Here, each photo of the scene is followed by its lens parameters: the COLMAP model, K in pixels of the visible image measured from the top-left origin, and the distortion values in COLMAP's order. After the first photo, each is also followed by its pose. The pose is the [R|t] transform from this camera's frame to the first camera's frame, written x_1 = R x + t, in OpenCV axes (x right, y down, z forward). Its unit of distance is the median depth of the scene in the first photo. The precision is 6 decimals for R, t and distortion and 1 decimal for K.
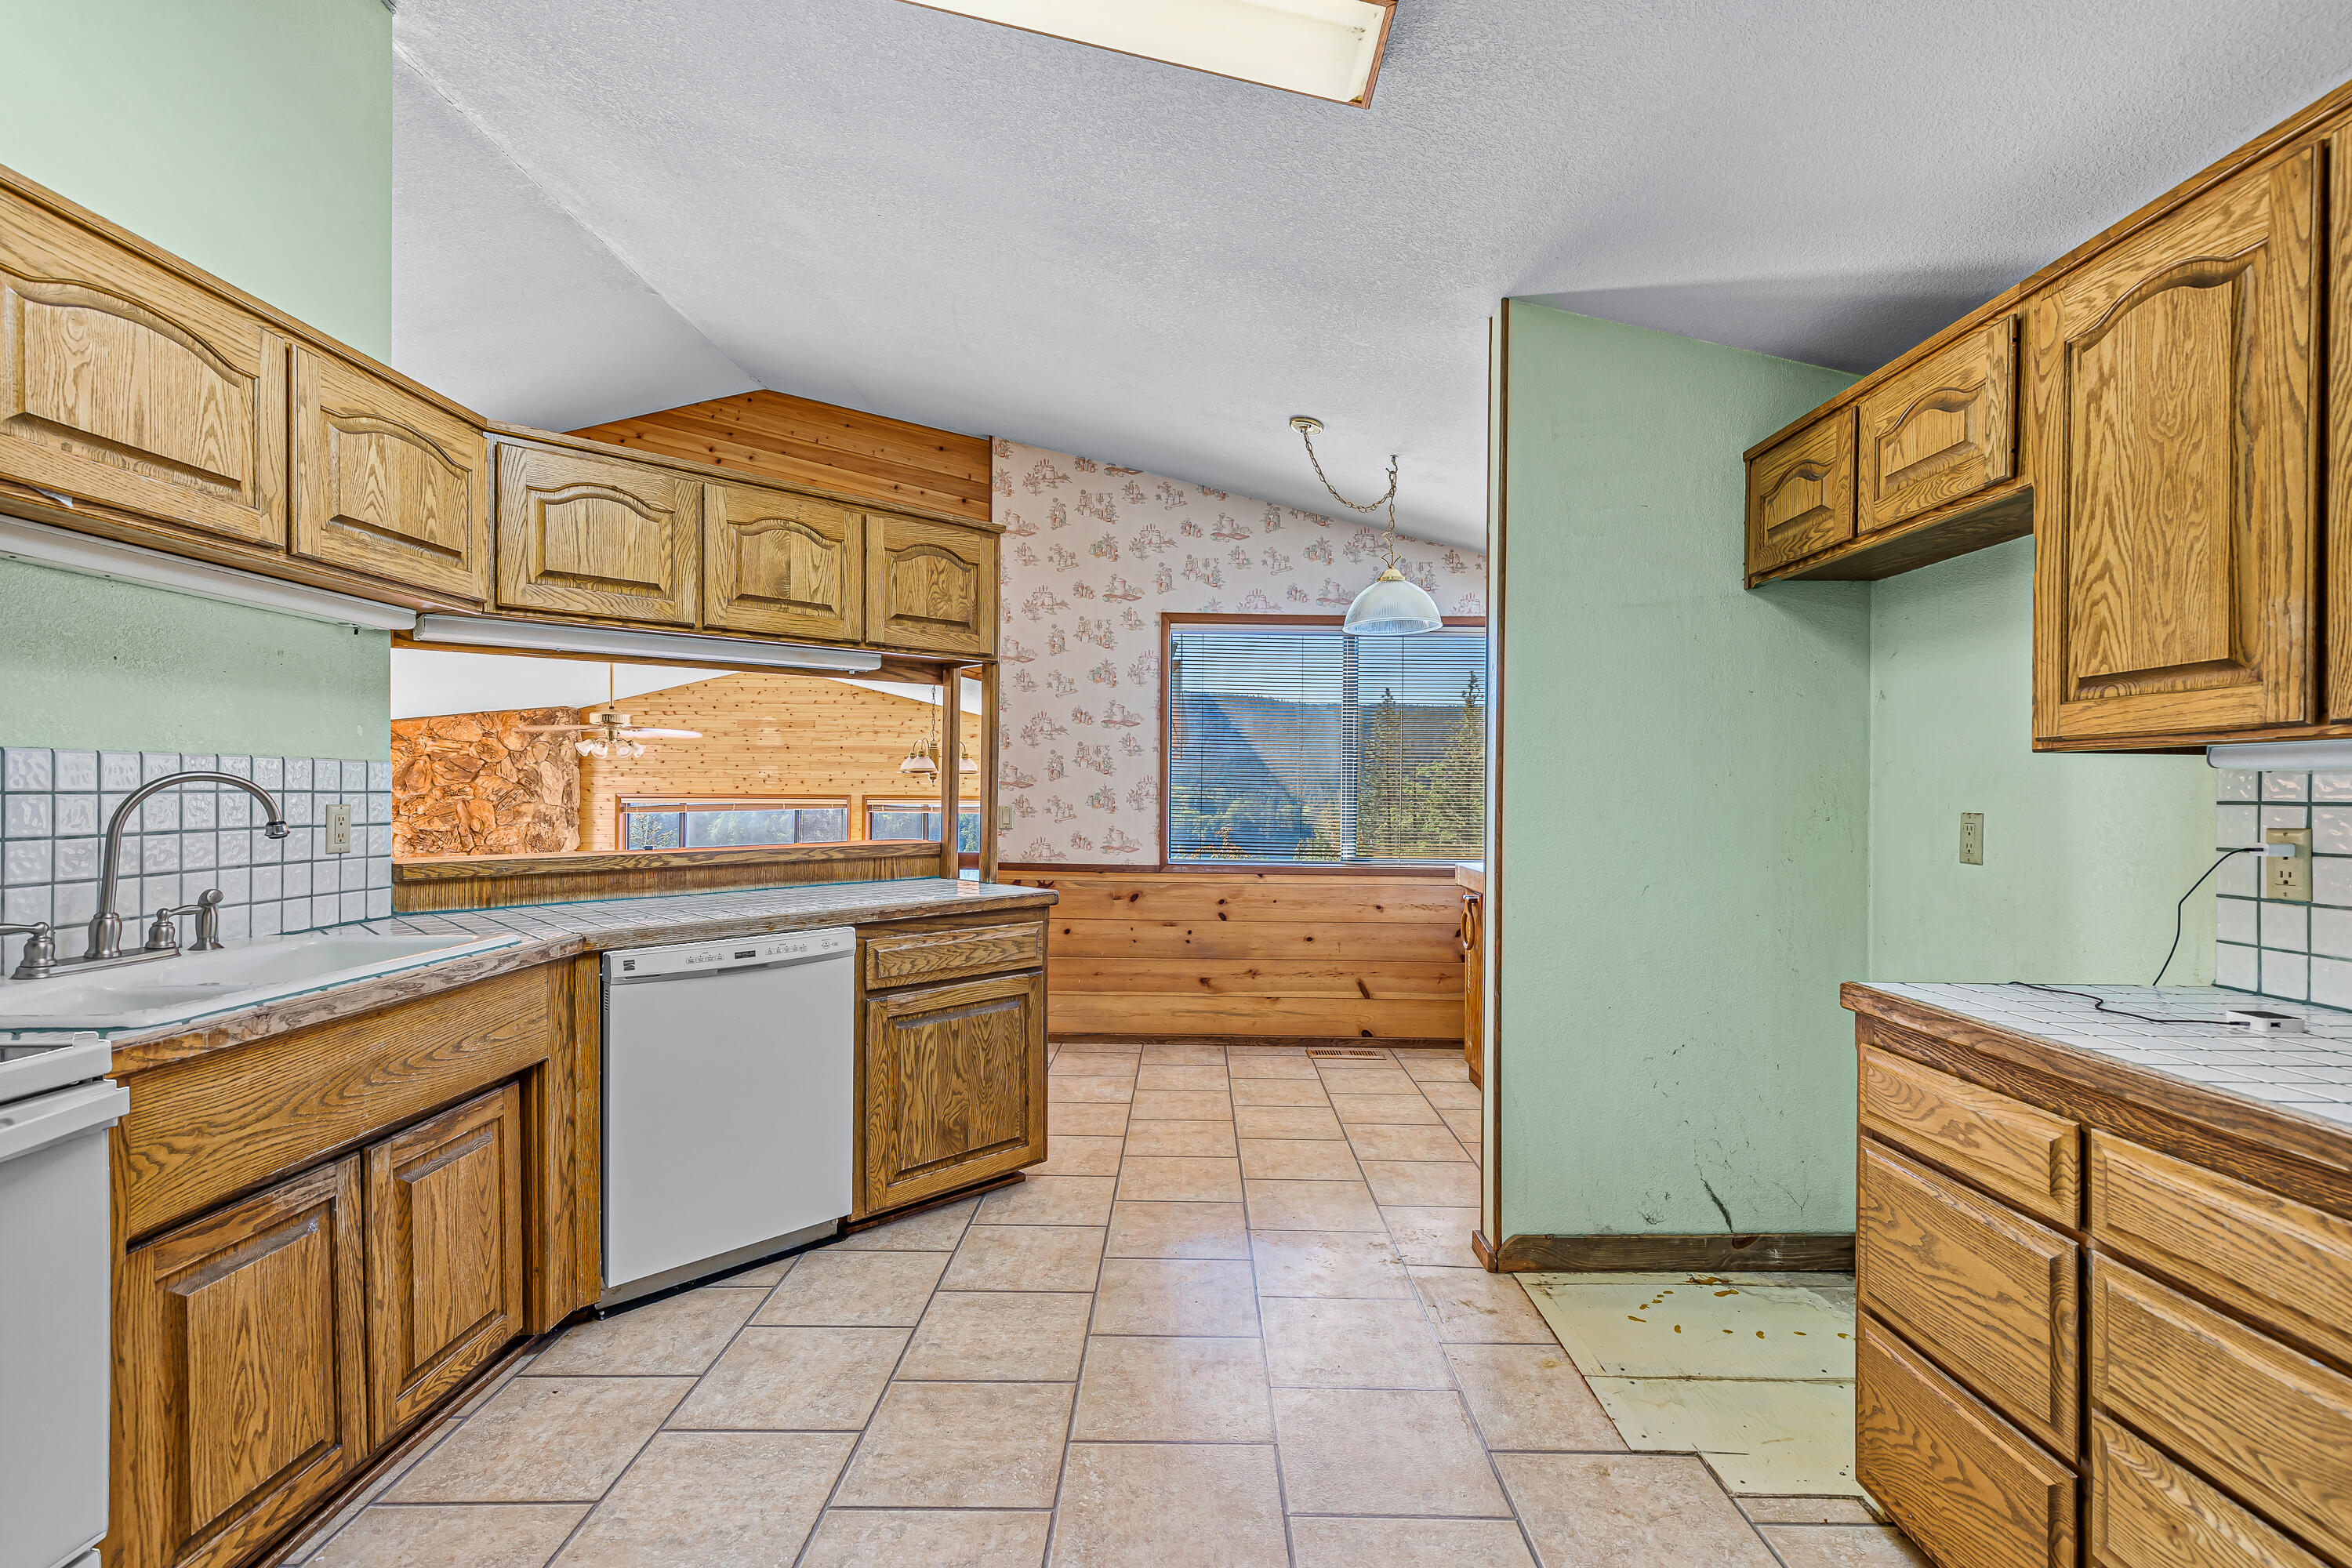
lens RADIAL K [[1074.3, 0, 1185.7], [0, 1074.3, 792.8], [0, 0, 1]] dist [0.007954, -0.000818]
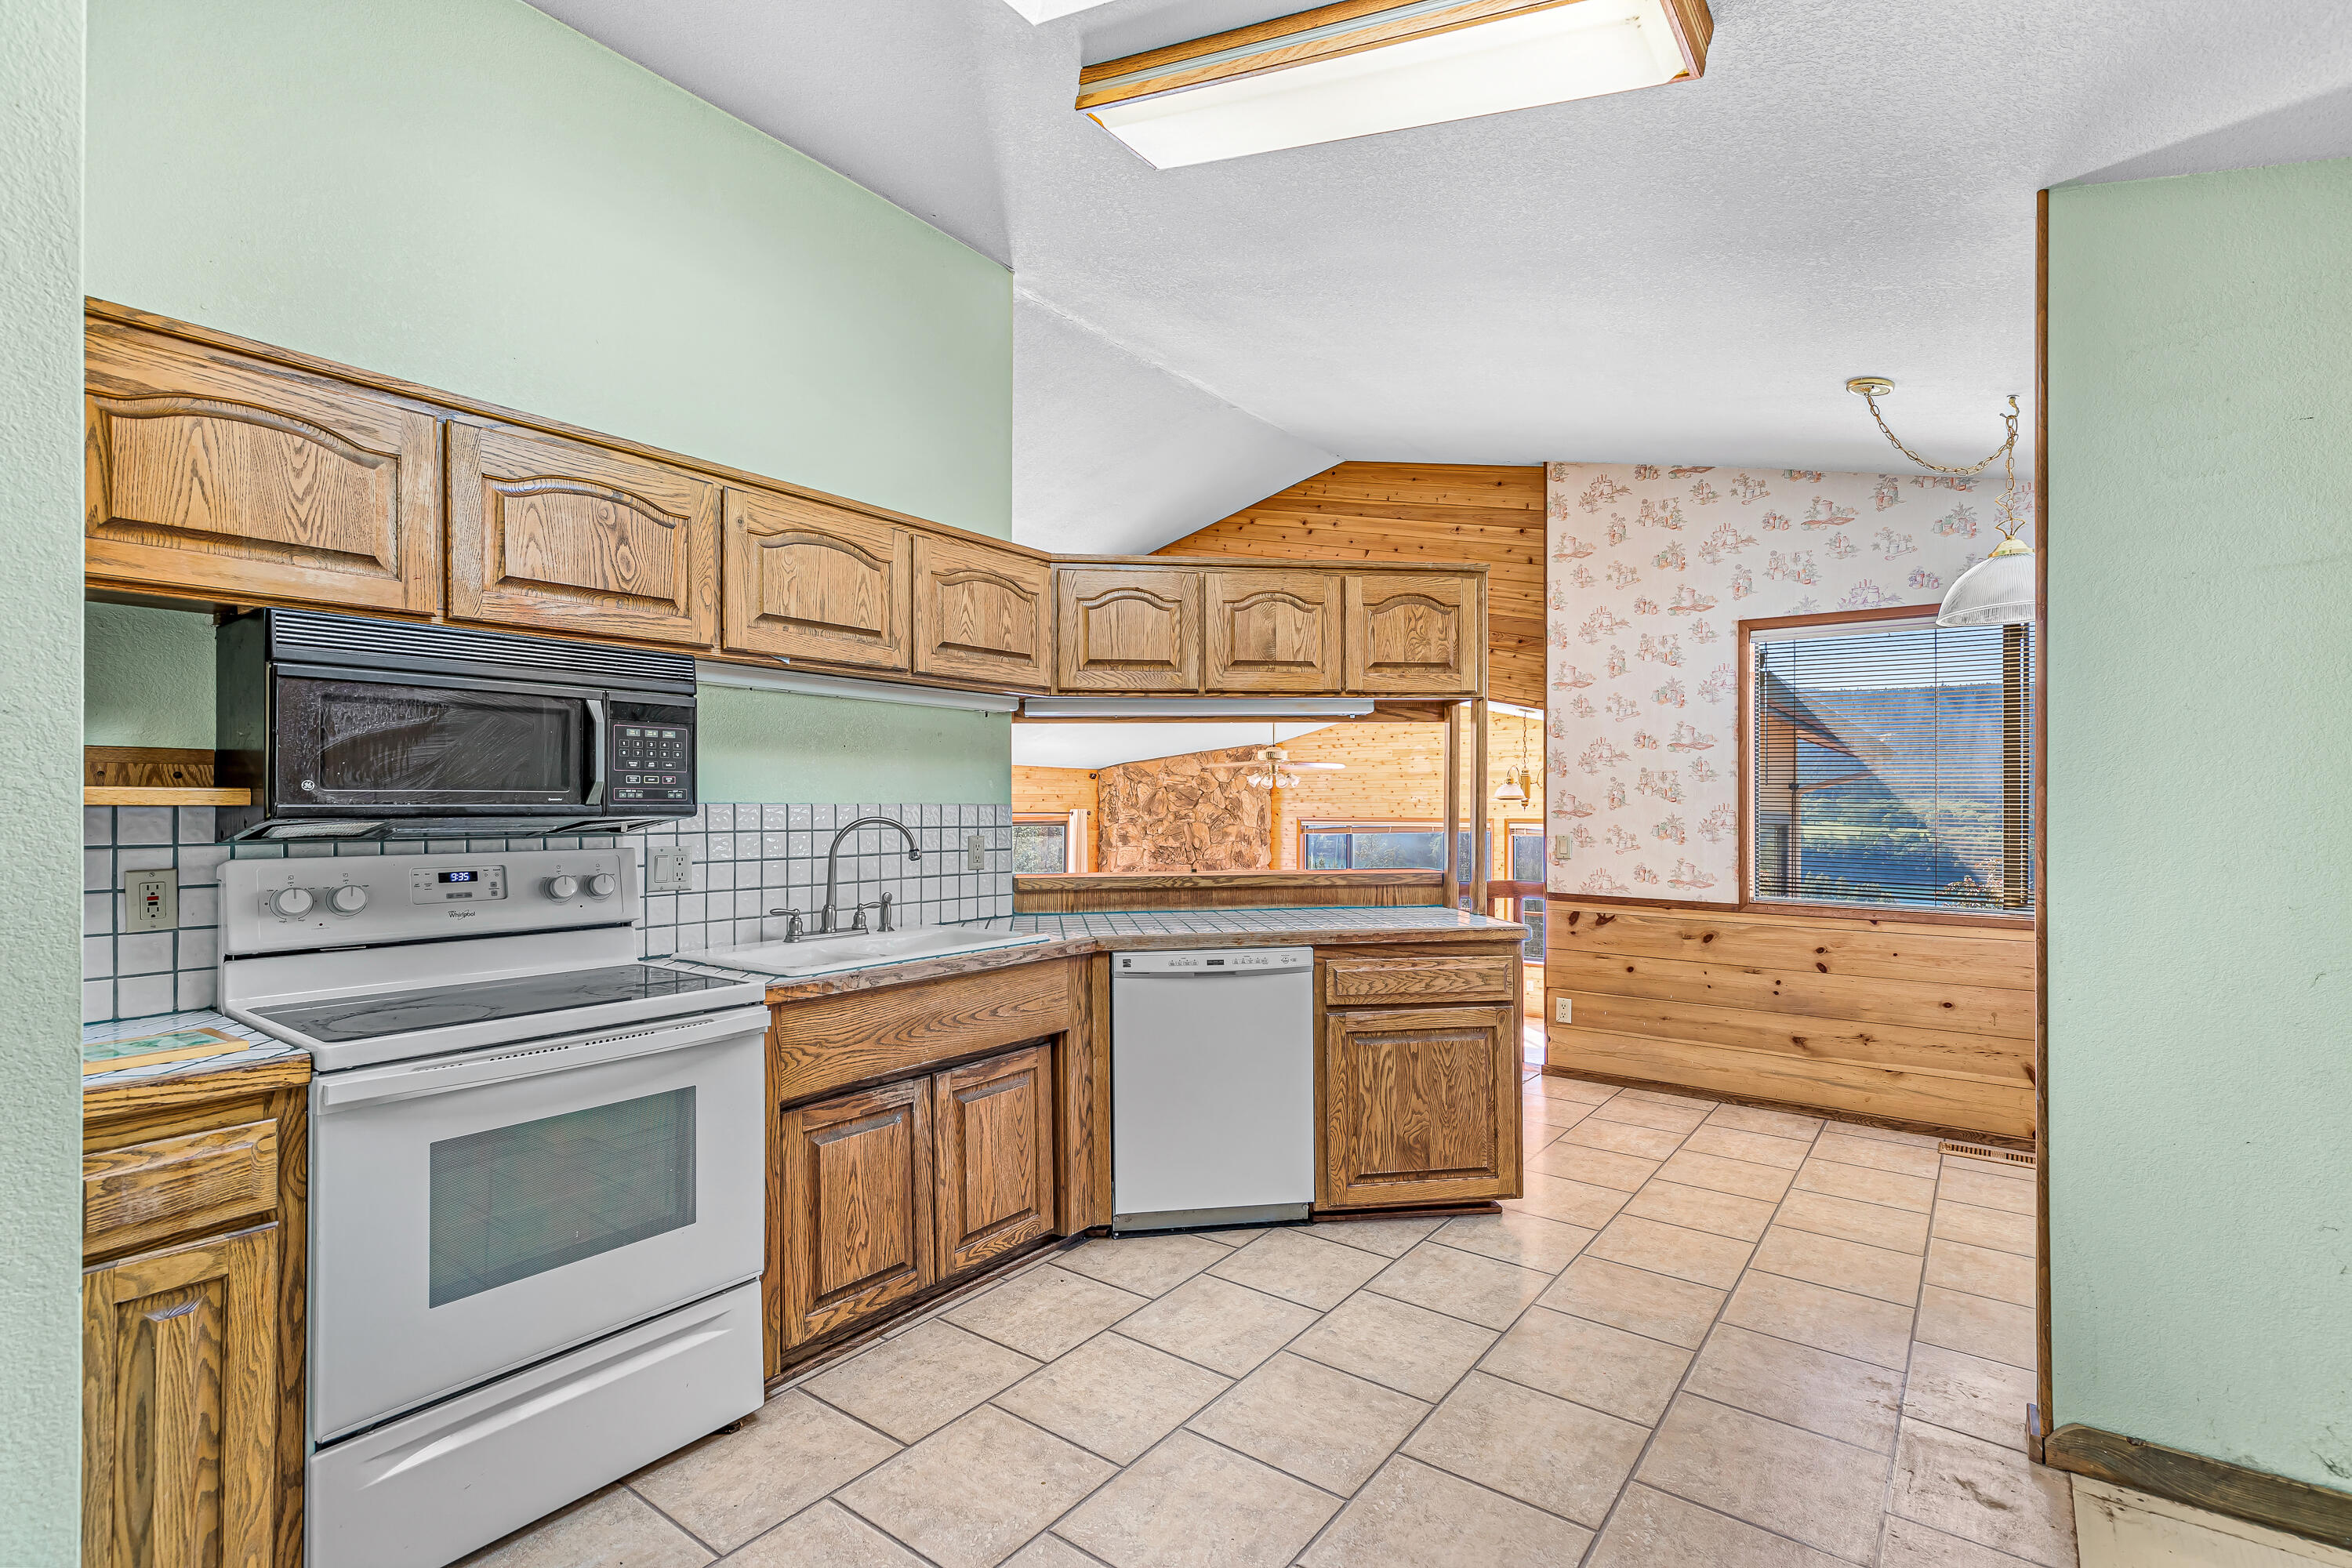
lens RADIAL K [[1066.8, 0, 1183.3], [0, 1066.8, 800.5], [0, 0, 1]] dist [0.014350, -0.007426]
pose [[0.798935, -0.009413, -0.601344, 0.210345], [0.002959, 0.999927, -0.011722, -0.013595], [0.601411, 0.007586, 0.798904, 0.019411]]
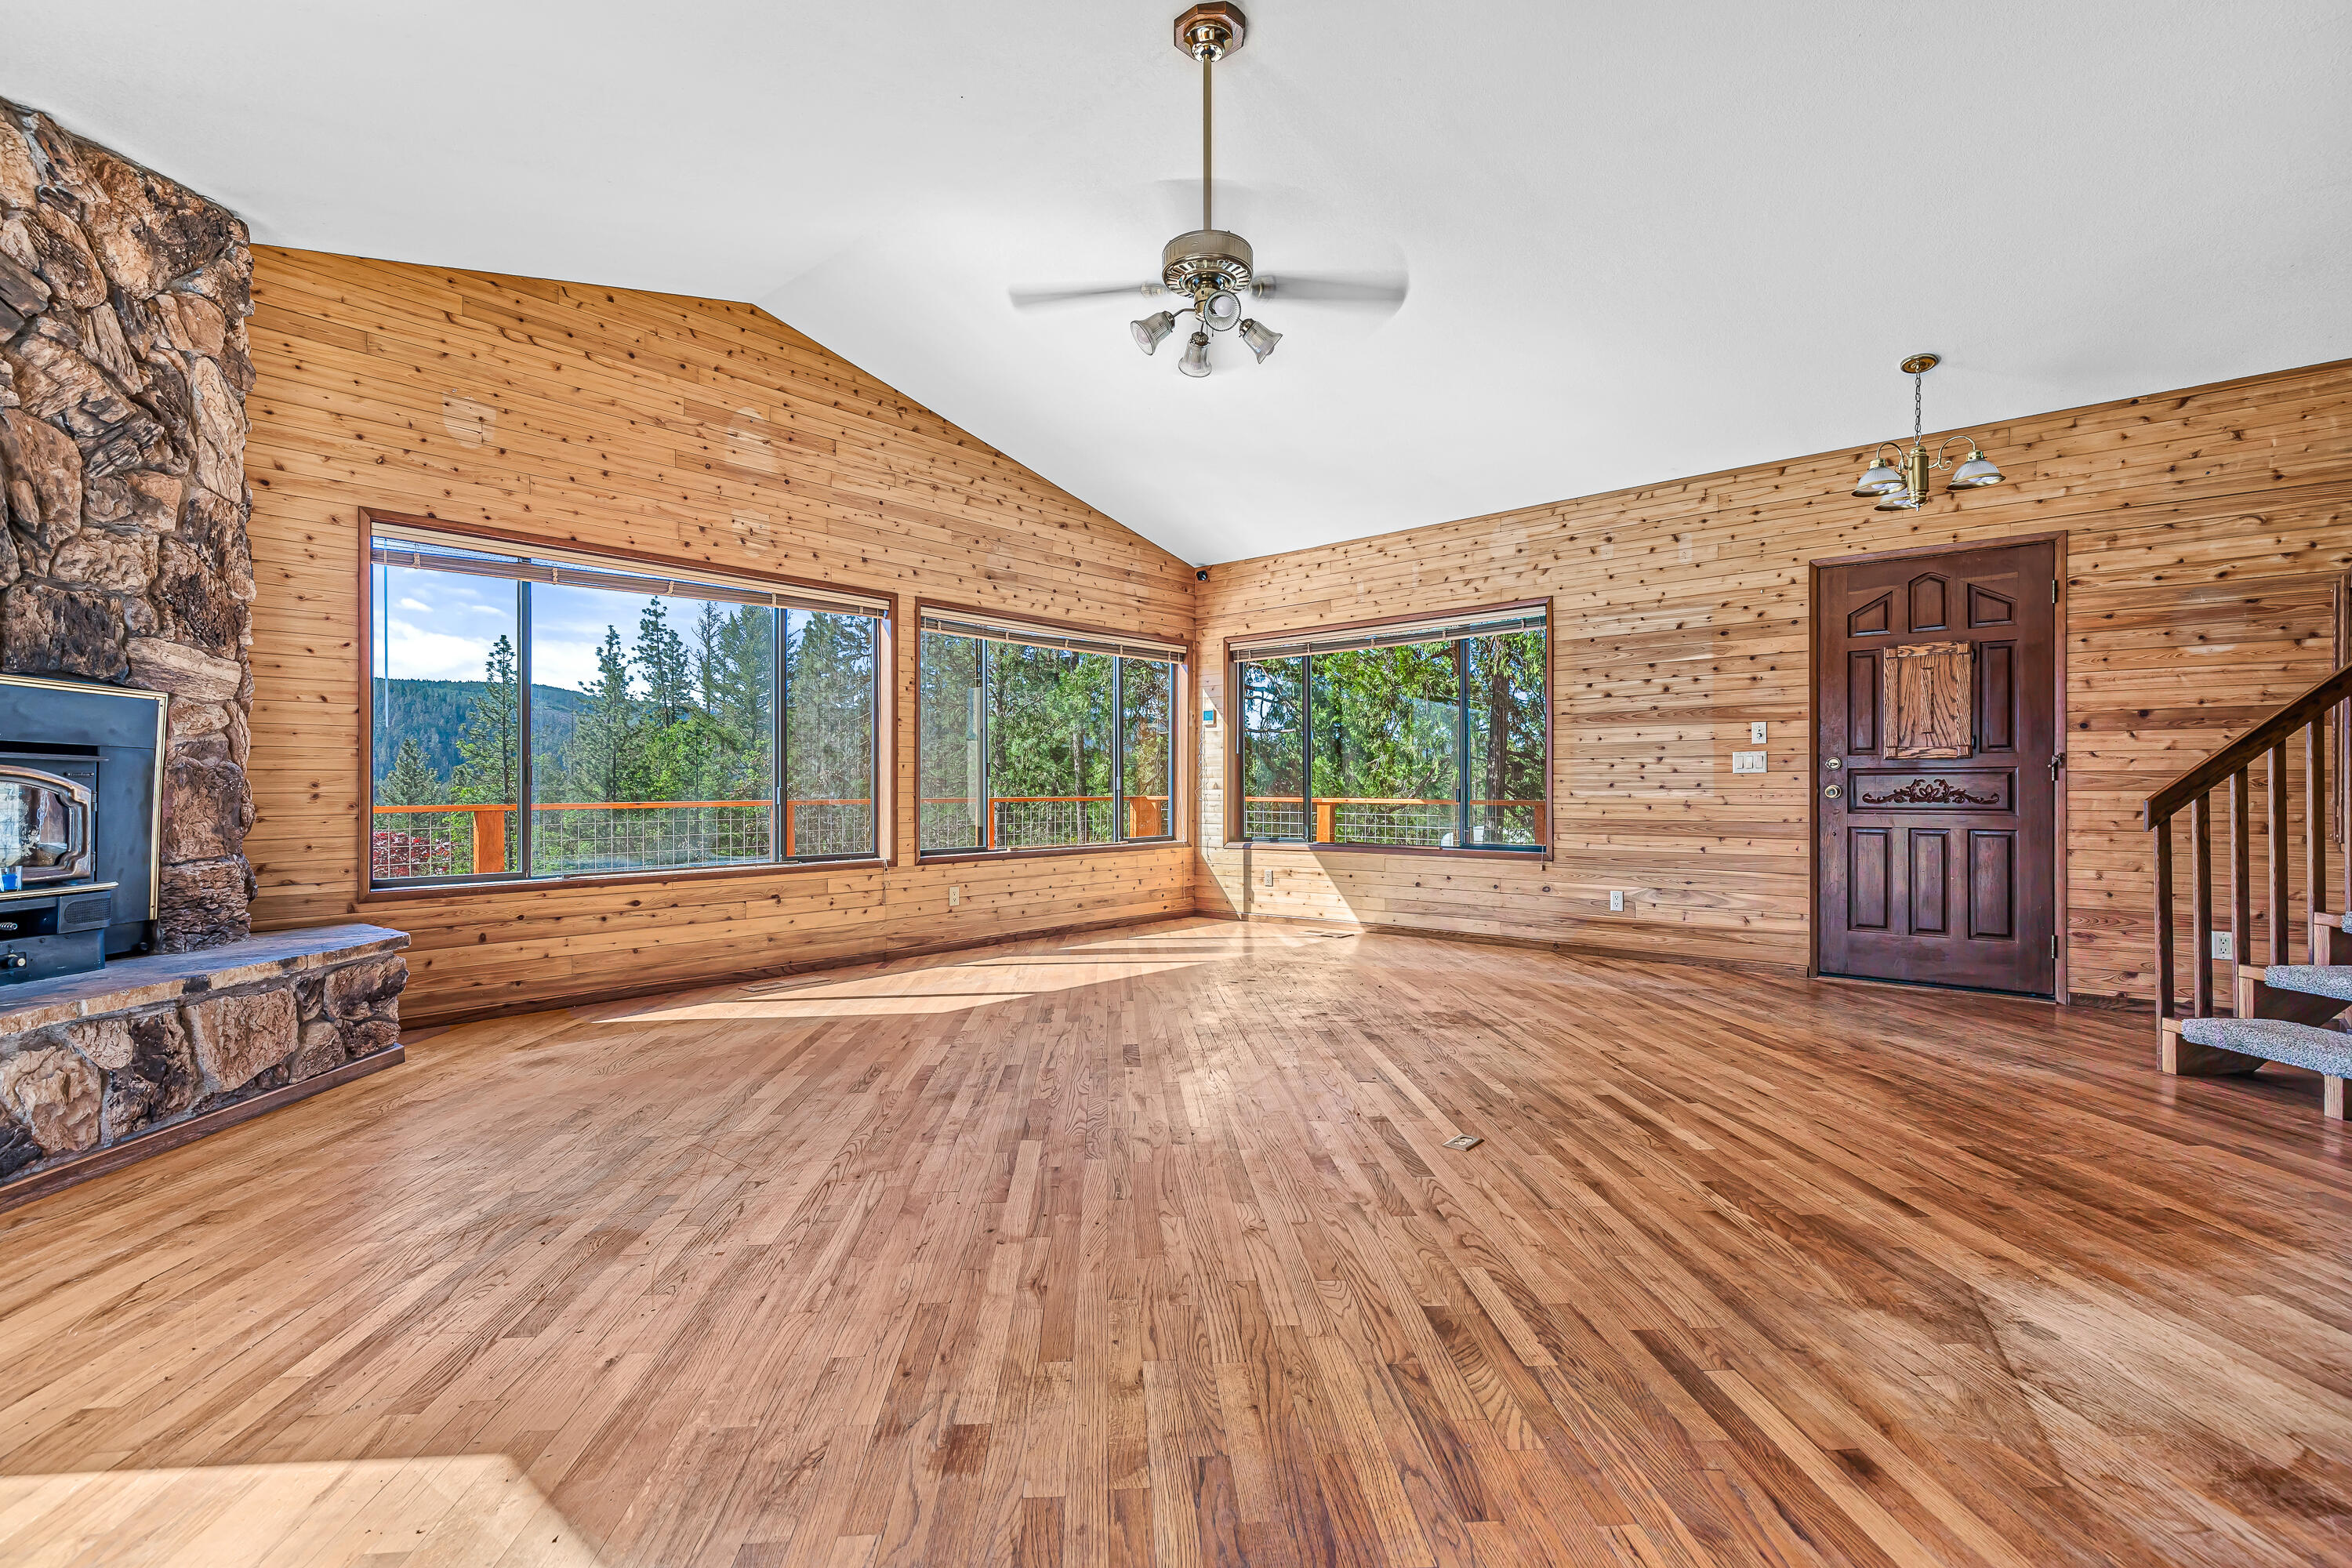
lens RADIAL K [[1065.4, 0, 1182.0], [0, 1065.4, 785.7], [0, 0, 1]] dist [0.011865, -0.003213]
pose [[0.648271, -0.005731, 0.761388, -2.027215], [0.003777, 0.999984, 0.004311, 0.313222], [-0.761400, 0.000081, 0.648282, 1.744120]]
